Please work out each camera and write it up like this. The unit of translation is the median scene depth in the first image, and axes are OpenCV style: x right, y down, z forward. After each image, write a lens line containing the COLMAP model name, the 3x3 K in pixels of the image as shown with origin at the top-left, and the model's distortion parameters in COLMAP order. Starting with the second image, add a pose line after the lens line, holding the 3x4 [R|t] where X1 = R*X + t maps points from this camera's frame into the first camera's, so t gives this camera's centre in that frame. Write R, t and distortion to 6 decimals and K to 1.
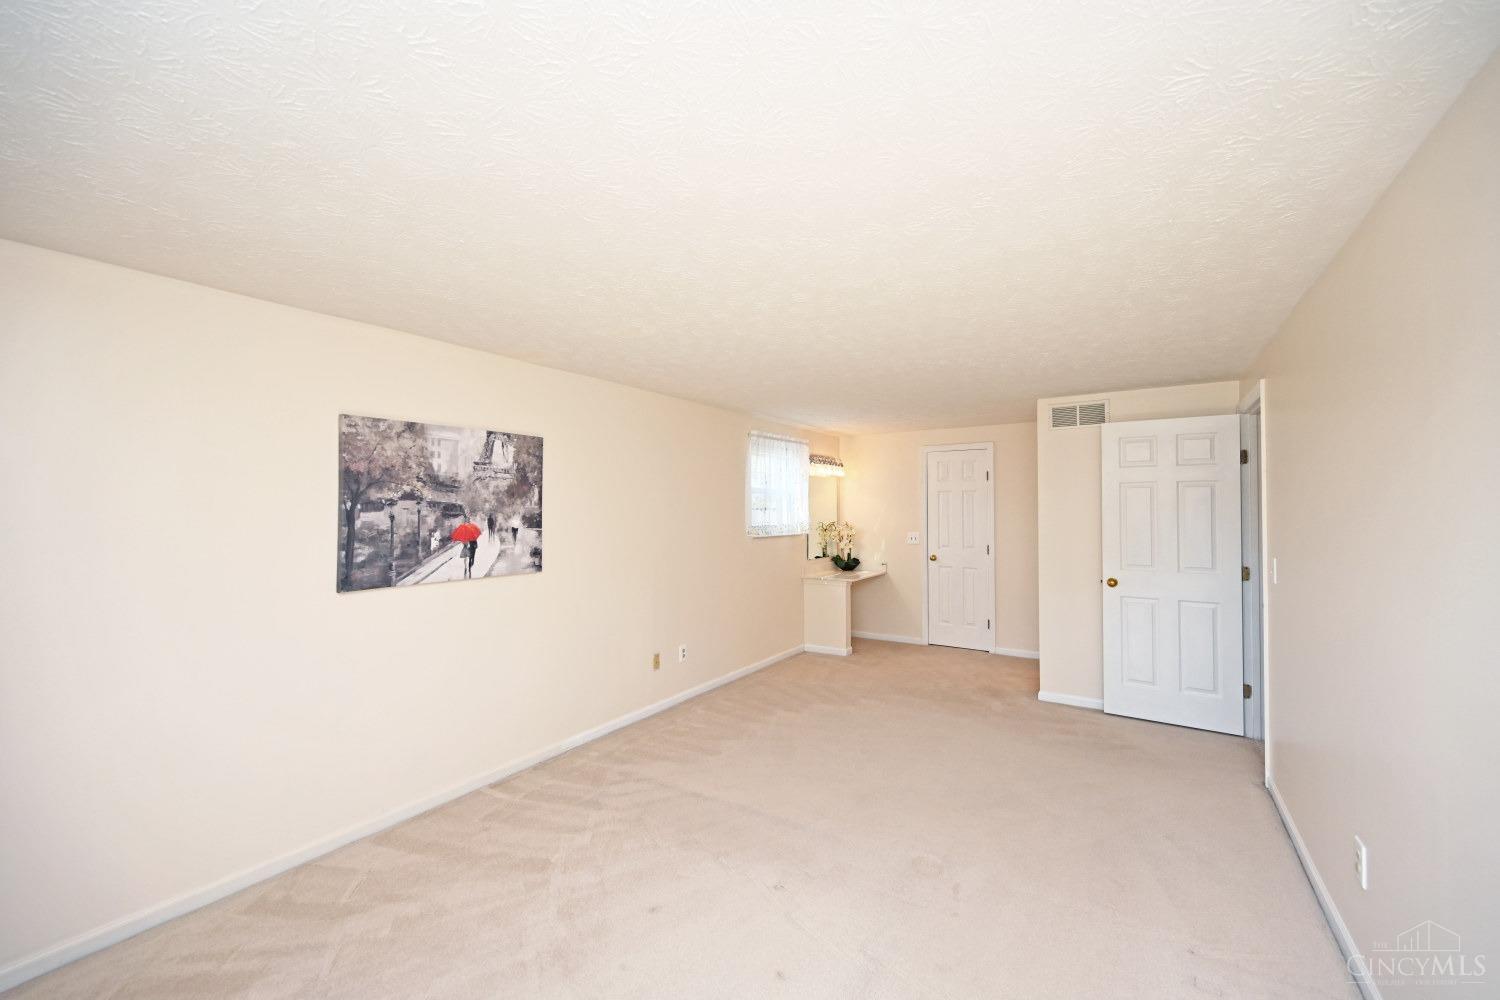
lens RADIAL K [[600.5, 0, 748.6], [0, 600.5, 502.9], [0, 0, 1]] dist [0.001722, 0.000282]
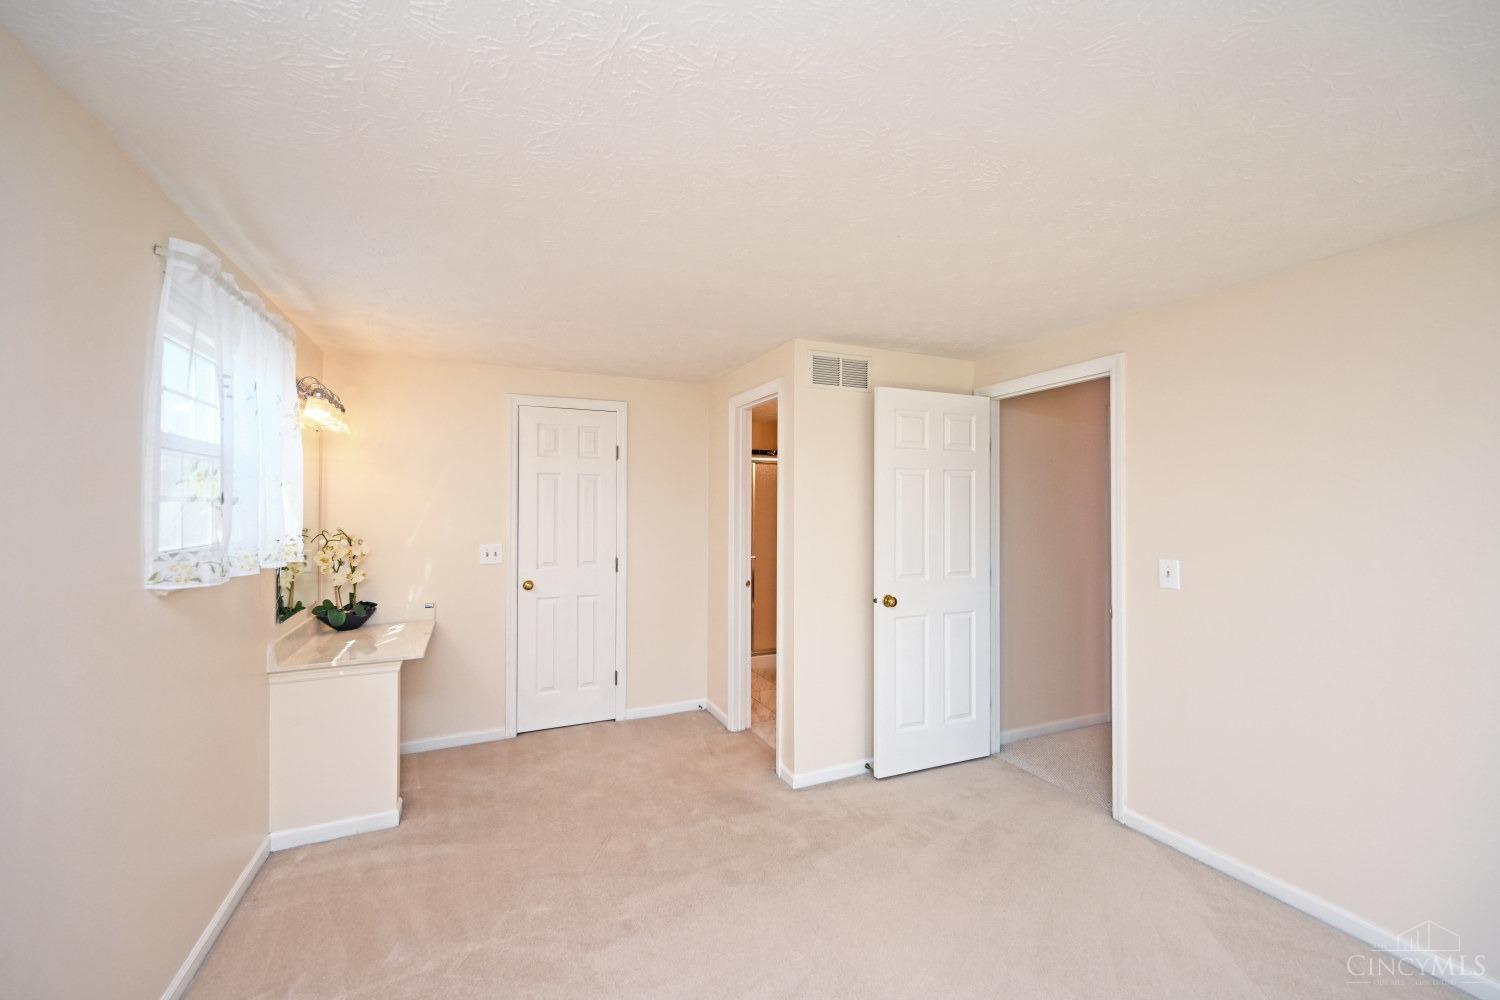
lens RADIAL K [[600.5, 0, 744.5], [0, 600.5, 499.9], [0, 0, 1]] dist [0.001722, 0.000282]
pose [[0.523939, 0.004897, 0.851742, -0.088801], [-0.009960, 0.999950, 0.000377, 0.005376], [-0.851698, -0.008681, 0.523962, 0.532150]]
